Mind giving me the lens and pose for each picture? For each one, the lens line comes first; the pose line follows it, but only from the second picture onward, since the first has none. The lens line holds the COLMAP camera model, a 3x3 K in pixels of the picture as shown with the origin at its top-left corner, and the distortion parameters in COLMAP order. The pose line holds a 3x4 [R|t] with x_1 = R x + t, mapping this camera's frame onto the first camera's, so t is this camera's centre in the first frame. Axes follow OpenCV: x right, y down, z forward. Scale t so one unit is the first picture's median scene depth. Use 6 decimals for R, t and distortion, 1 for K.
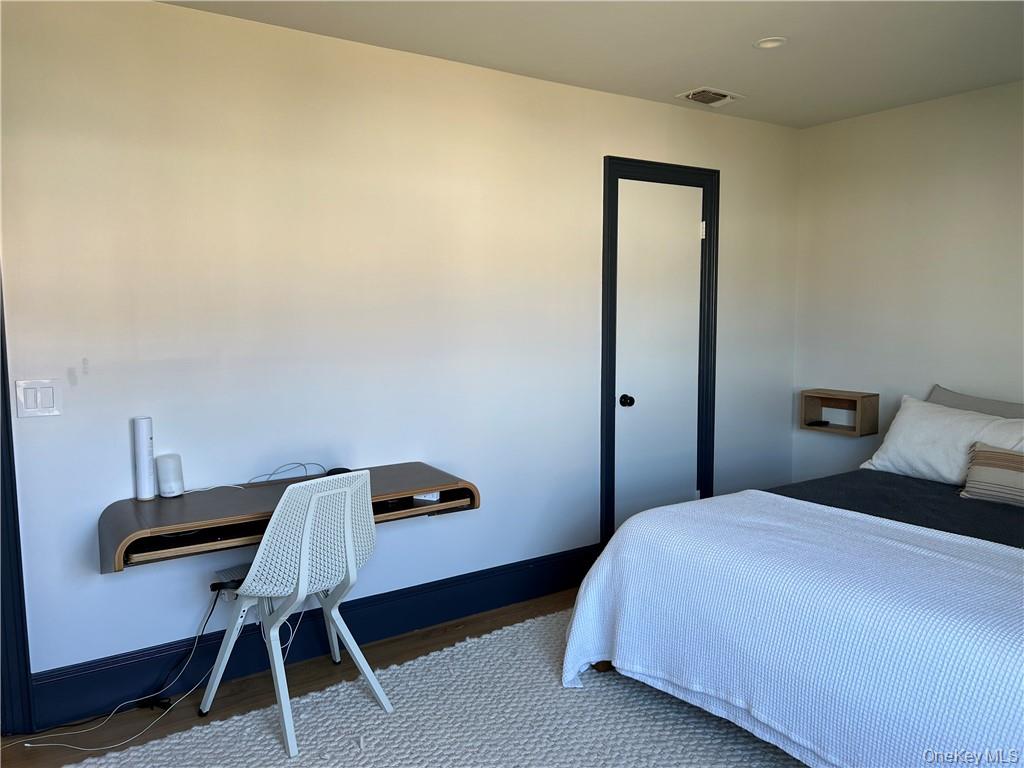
lens RADIAL K [[771.9, 0, 515.8], [0, 771.9, 386.2], [0, 0, 1]] dist [0.056924, -0.060793]
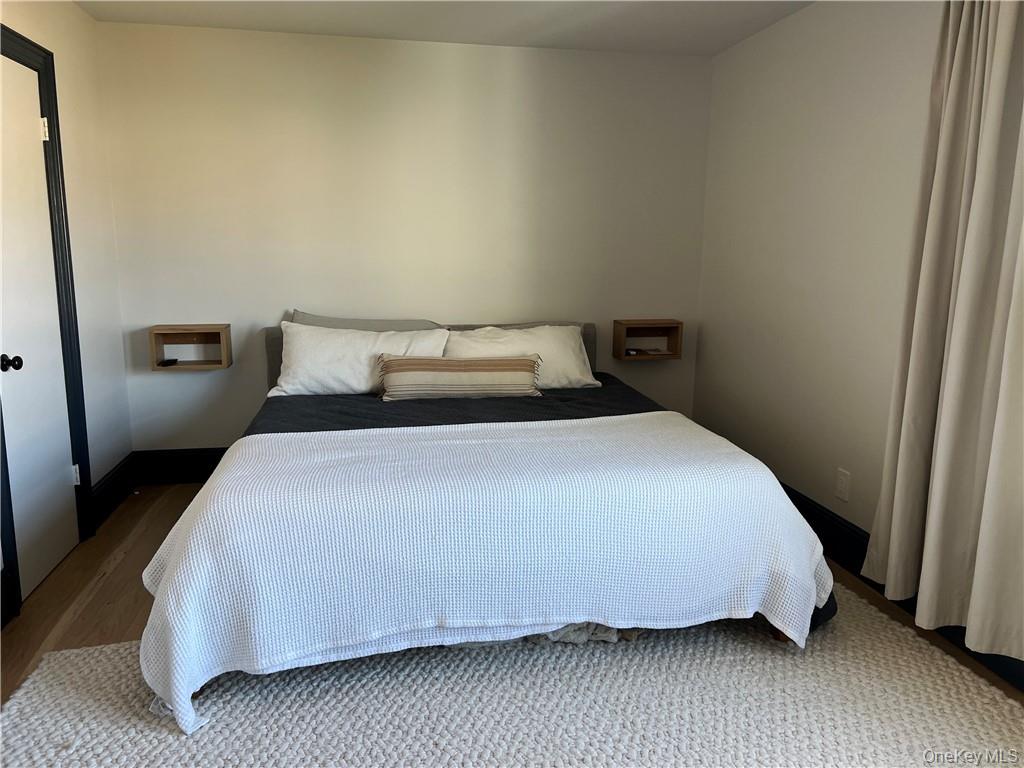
lens RADIAL K [[771.9, 0, 514.9], [0, 771.9, 383.3], [0, 0, 1]] dist [0.056924, -0.060793]
pose [[0.401663, -0.156938, 0.902240, -0.391053], [0.083389, 0.987382, 0.134624, -0.024784], [-0.911983, 0.021163, 0.409682, 0.341990]]
